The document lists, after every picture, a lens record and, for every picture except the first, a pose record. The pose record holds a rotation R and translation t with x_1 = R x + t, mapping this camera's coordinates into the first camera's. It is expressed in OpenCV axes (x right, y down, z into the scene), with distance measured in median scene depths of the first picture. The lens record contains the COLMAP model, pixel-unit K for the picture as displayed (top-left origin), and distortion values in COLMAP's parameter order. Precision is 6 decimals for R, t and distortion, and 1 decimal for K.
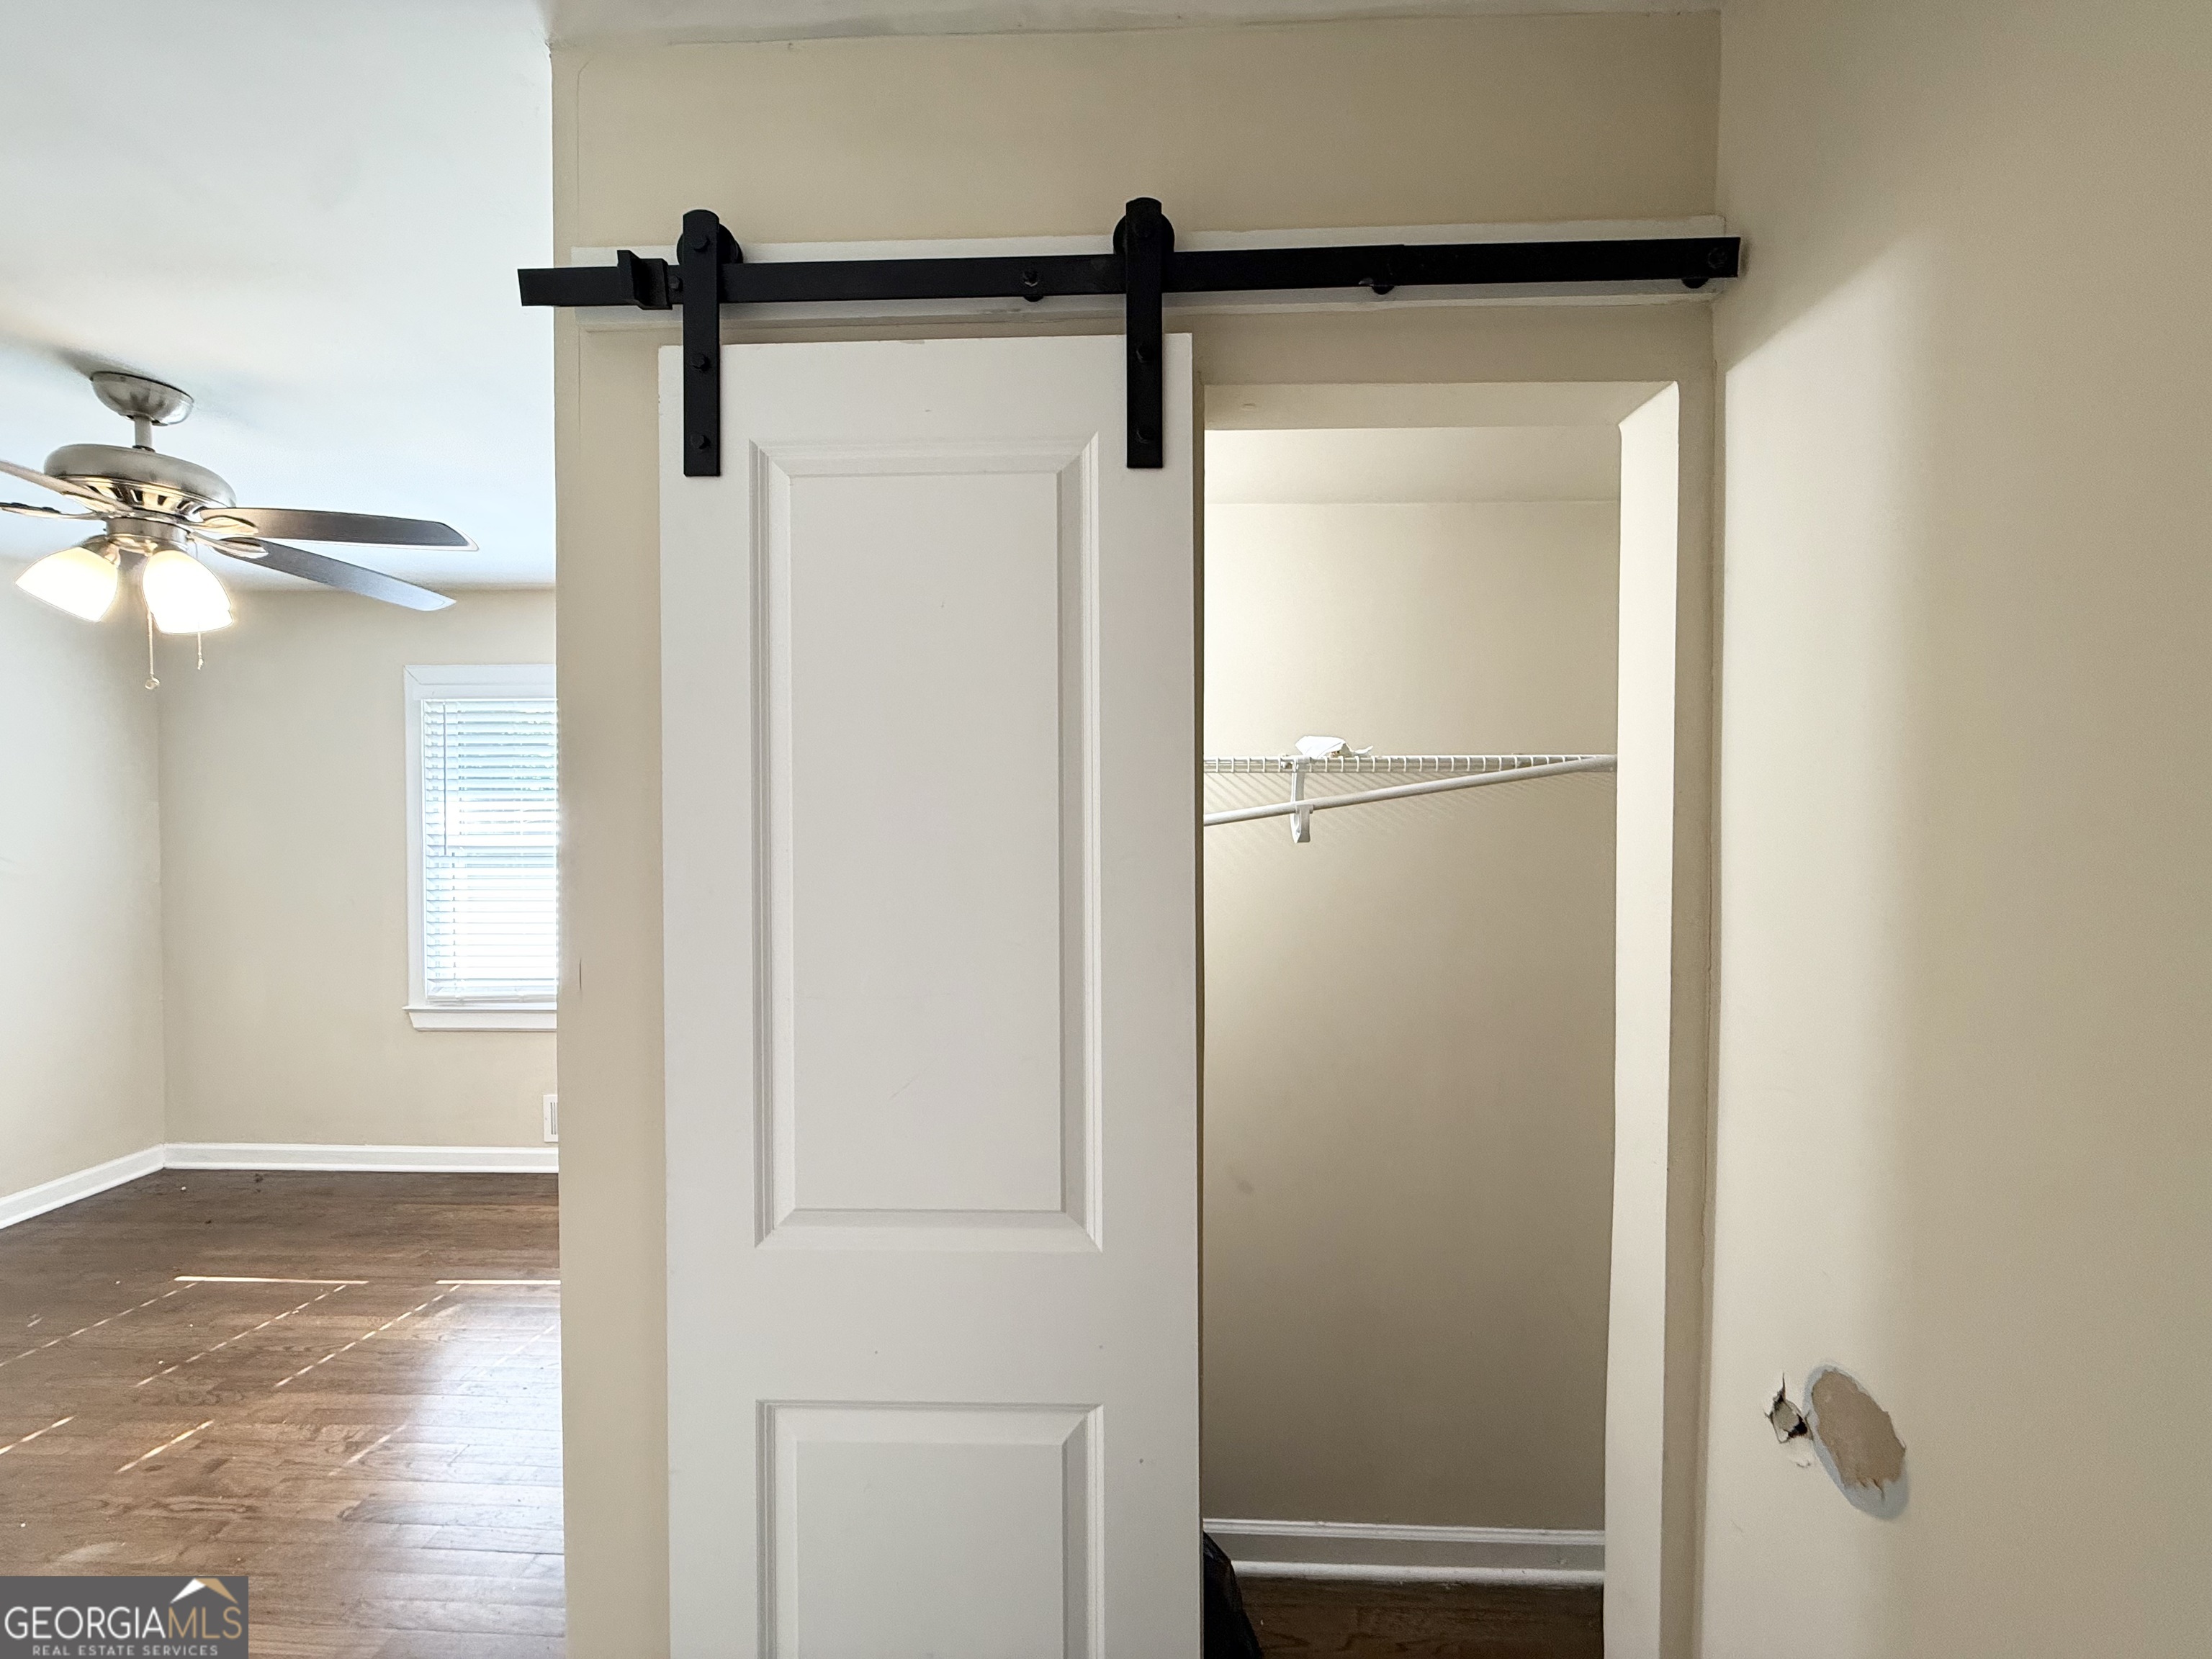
lens RADIAL K [[881.6, 0, 1101.2], [0, 881.6, 823.5], [0, 0, 1]] dist [-0.000016, 0.000085]
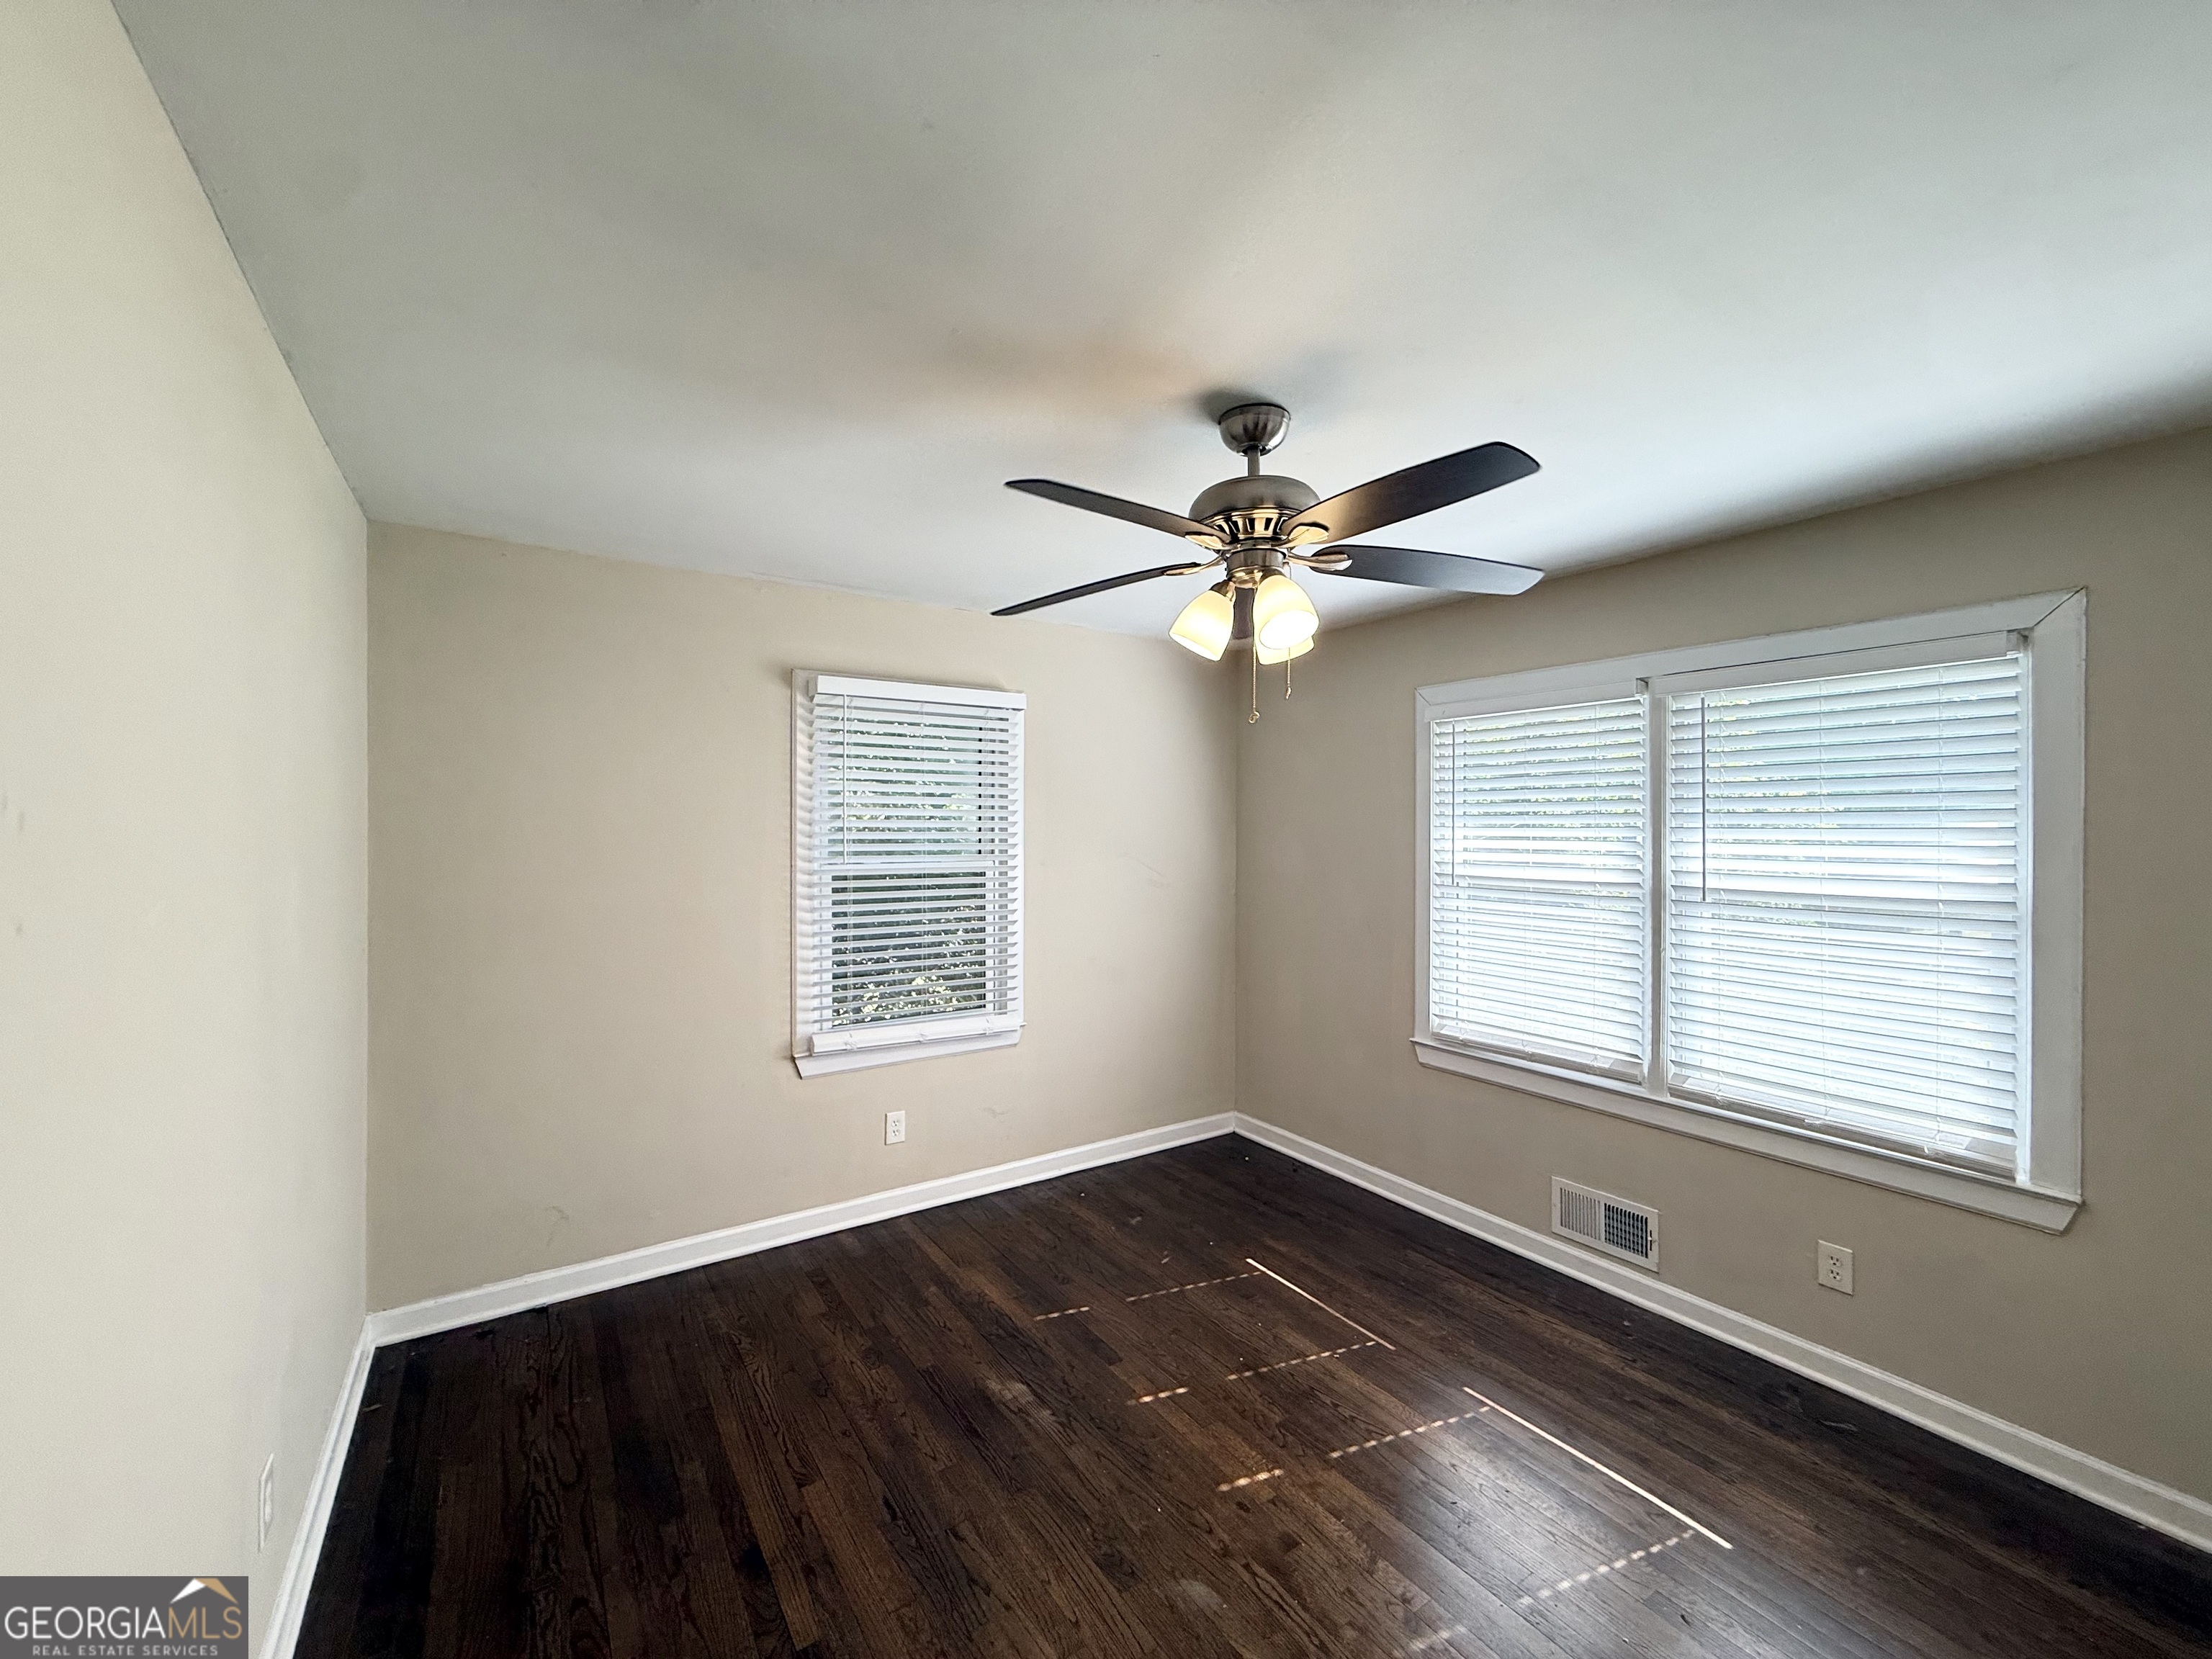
lens RADIAL K [[882.4, 0, 1106.0], [0, 882.4, 829.5], [0, 0, 1]] dist [0.000088, 0.000100]
pose [[0.584633, 0.007546, -0.811263, -0.260238], [-0.015413, 0.999880, -0.001807, -0.020187], [0.811151, 0.013560, 0.584679, 0.202534]]
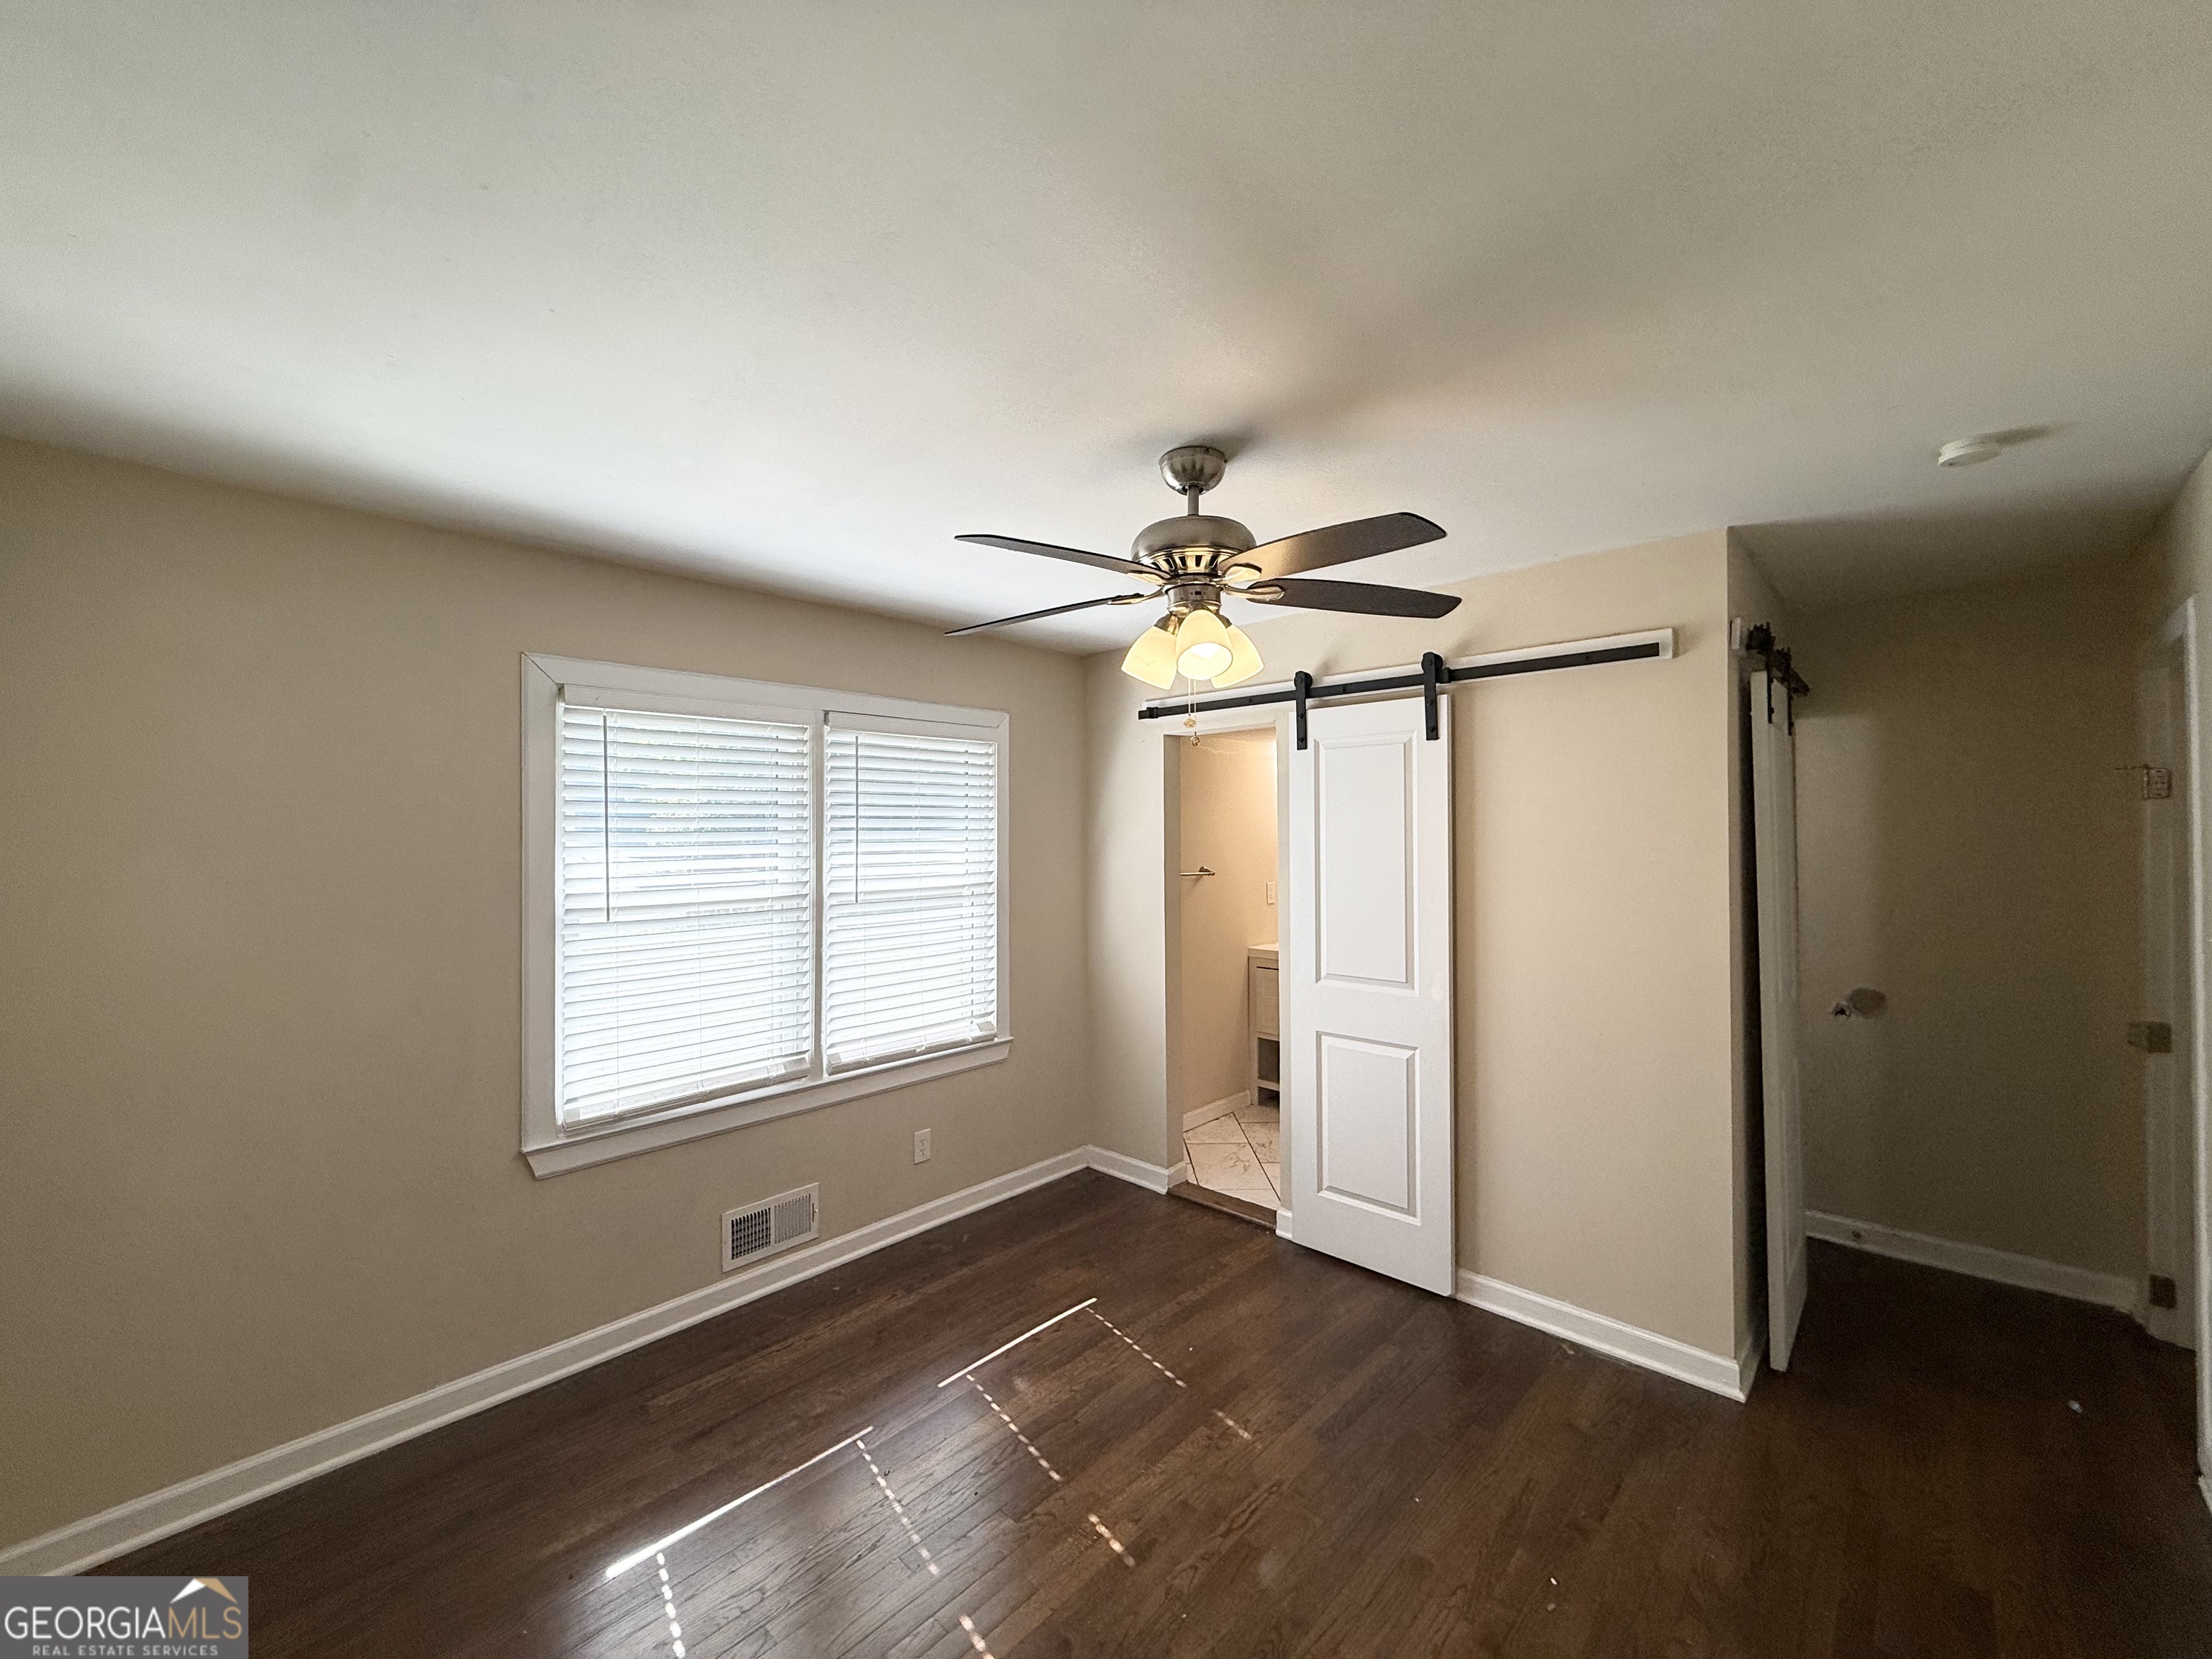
lens RADIAL K [[881.6, 0, 1101.2], [0, 881.6, 823.5], [0, 0, 1]] dist [-0.000016, 0.000085]
pose [[0.664195, 0.002081, 0.747557, -1.317252], [0.018918, 0.999629, -0.019592, -0.029558], [-0.747320, 0.027155, 0.663909, 0.270263]]
